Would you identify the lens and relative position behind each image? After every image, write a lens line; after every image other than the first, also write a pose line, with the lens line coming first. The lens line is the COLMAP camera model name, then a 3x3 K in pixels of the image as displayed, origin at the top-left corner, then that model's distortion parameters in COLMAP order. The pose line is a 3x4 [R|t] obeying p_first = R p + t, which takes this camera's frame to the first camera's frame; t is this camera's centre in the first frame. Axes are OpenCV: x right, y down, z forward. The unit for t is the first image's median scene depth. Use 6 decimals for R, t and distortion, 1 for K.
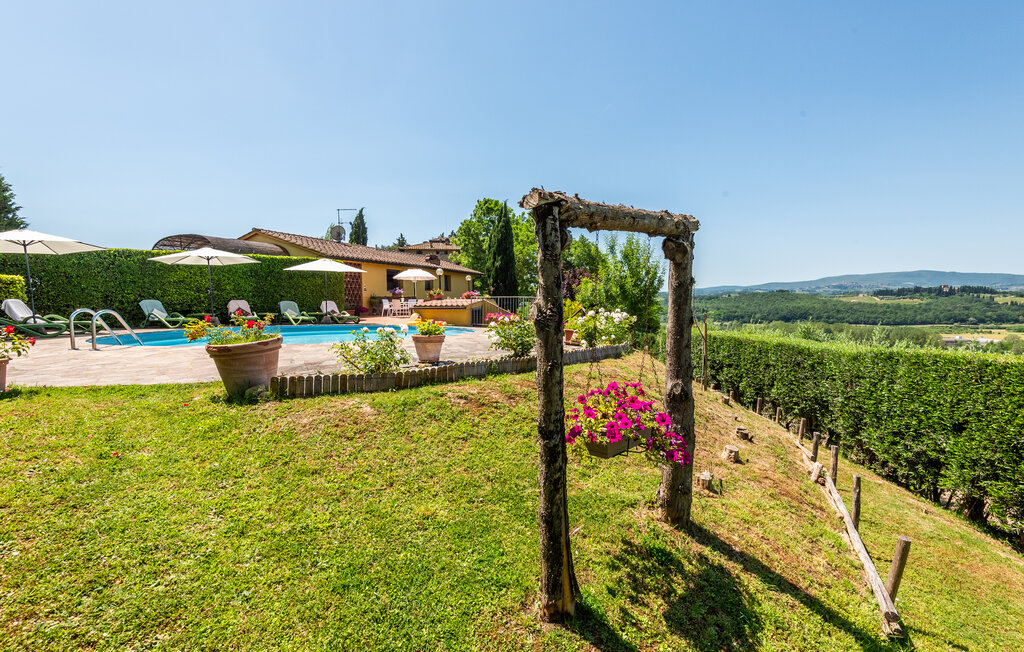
lens RADIAL K [[466.1, 0, 512.0], [0, 466.1, 326.0], [0, 0, 1]] dist [0.036156, -0.019433]
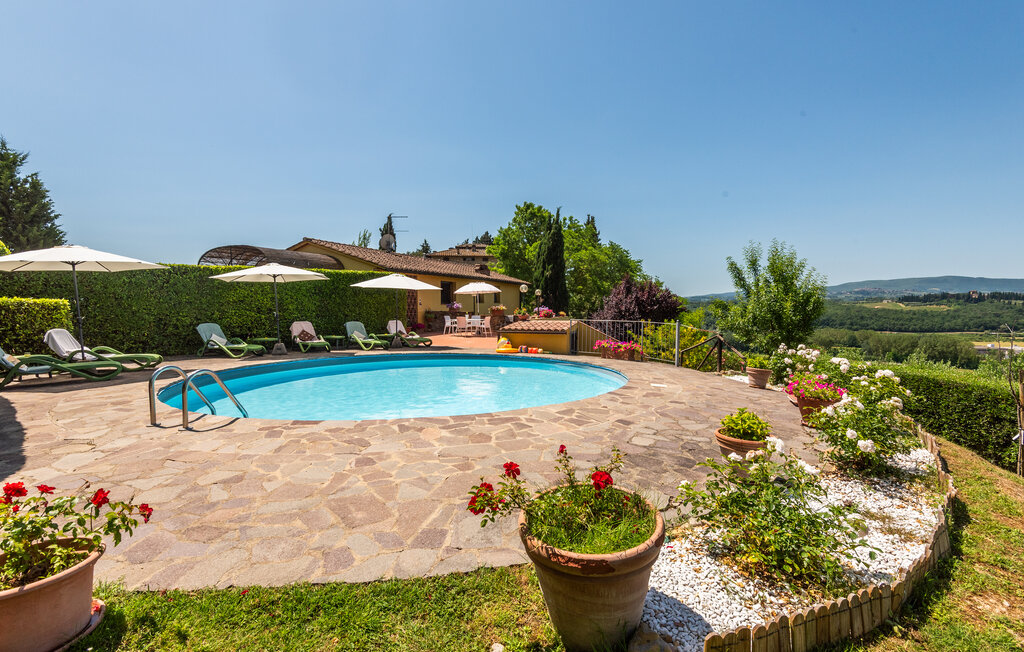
lens RADIAL K [[466.1, 0, 512.0], [0, 466.1, 326.0], [0, 0, 1]] dist [0.036156, -0.019433]
pose [[0.999497, 0.004836, -0.031341, -0.148110], [-0.005162, 0.999933, -0.010332, -0.036170], [0.031289, 0.010488, 0.999455, 0.125214]]
